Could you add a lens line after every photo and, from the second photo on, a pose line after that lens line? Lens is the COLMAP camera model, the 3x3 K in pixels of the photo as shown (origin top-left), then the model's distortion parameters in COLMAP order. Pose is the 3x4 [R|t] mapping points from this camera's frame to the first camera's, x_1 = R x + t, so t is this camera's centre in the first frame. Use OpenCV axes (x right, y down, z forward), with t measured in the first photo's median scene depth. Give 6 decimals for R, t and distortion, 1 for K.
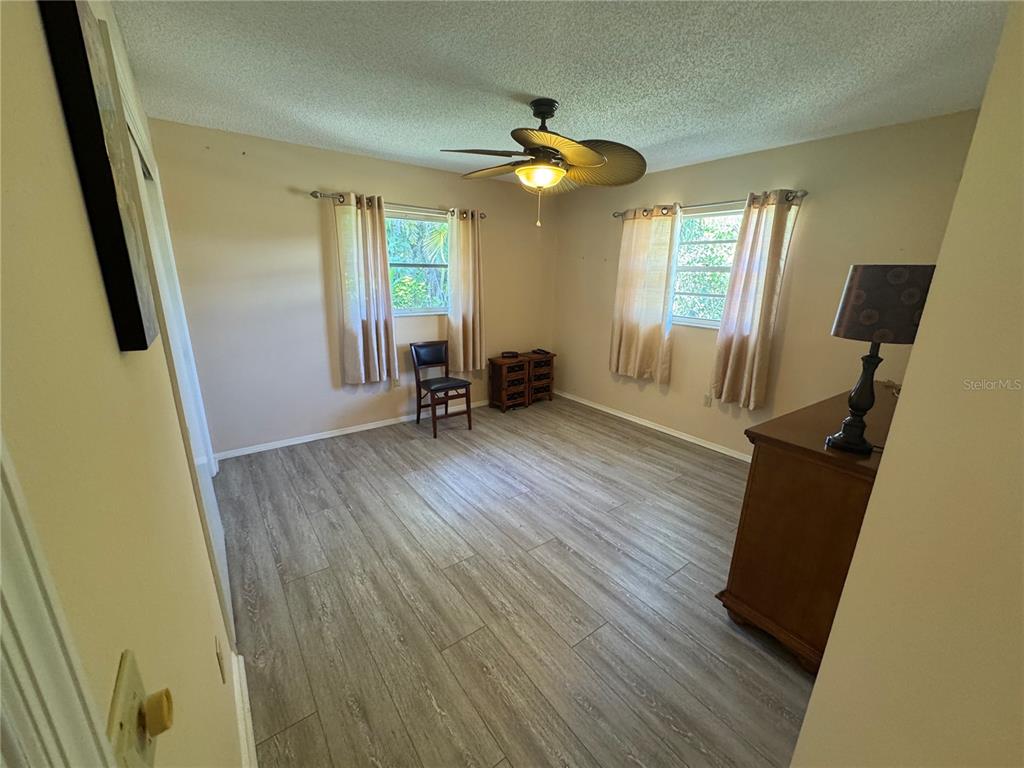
lens RADIAL K [[408.3, 0, 512.3], [0, 408.3, 386.5], [0, 0, 1]] dist [-0.000861, 0.000055]
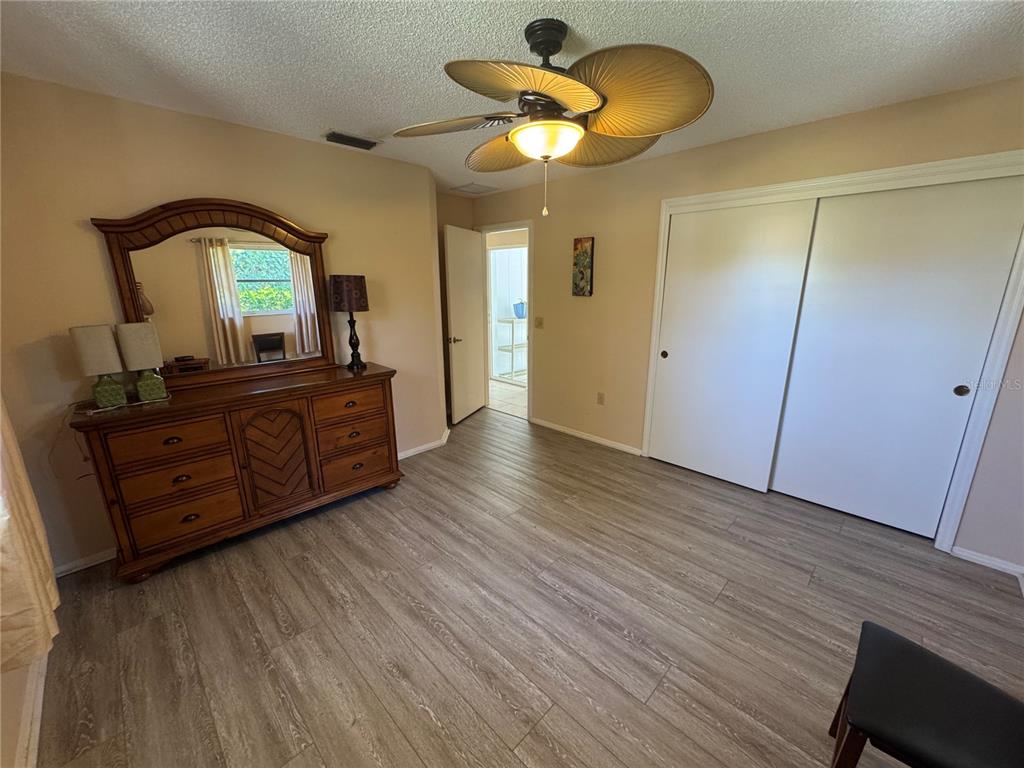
lens RADIAL K [[408.3, 0, 512.9], [0, 408.3, 382.5], [0, 0, 1]] dist [-0.000861, 0.000055]
pose [[-0.989166, 0.018741, -0.145602, 0.182683], [-0.055913, 0.868969, 0.491698, -0.396781], [0.135739, 0.494512, -0.858506, 1.408786]]
